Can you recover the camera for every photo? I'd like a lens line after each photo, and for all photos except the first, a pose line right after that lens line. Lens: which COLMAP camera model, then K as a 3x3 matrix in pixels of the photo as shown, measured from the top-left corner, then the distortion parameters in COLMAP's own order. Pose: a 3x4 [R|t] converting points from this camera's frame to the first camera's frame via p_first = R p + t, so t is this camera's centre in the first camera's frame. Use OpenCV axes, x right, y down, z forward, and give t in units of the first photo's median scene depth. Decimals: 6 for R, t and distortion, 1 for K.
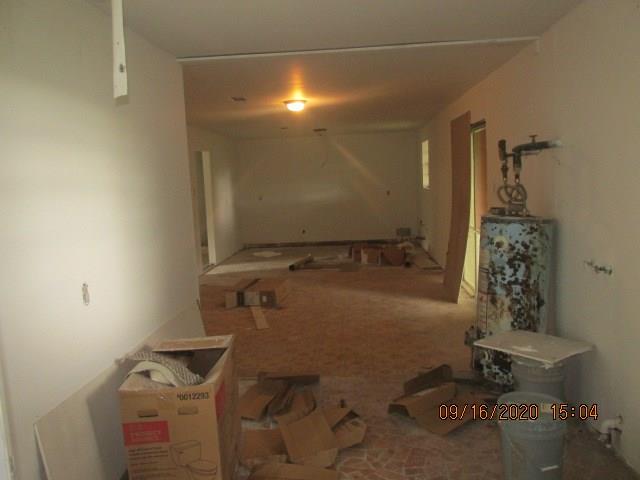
lens RADIAL K [[531.1, 0, 319.5], [0, 531.1, 240.8], [0, 0, 1]] dist [-0.018561, -0.016405]
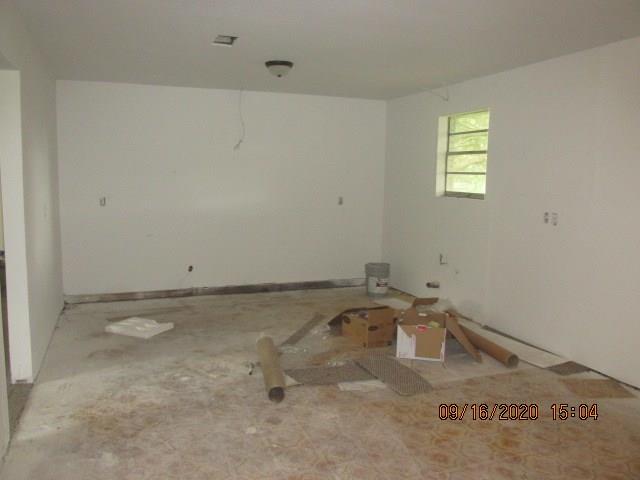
lens RADIAL K [[531.1, 0, 320.8], [0, 531.1, 239.9], [0, 0, 1]] dist [-0.018561, -0.016405]
pose [[0.903021, 0.009200, 0.429498, -0.144934], [-0.003430, 0.999893, -0.014207, -0.040131], [-0.429582, 0.011356, 0.902956, 0.492006]]
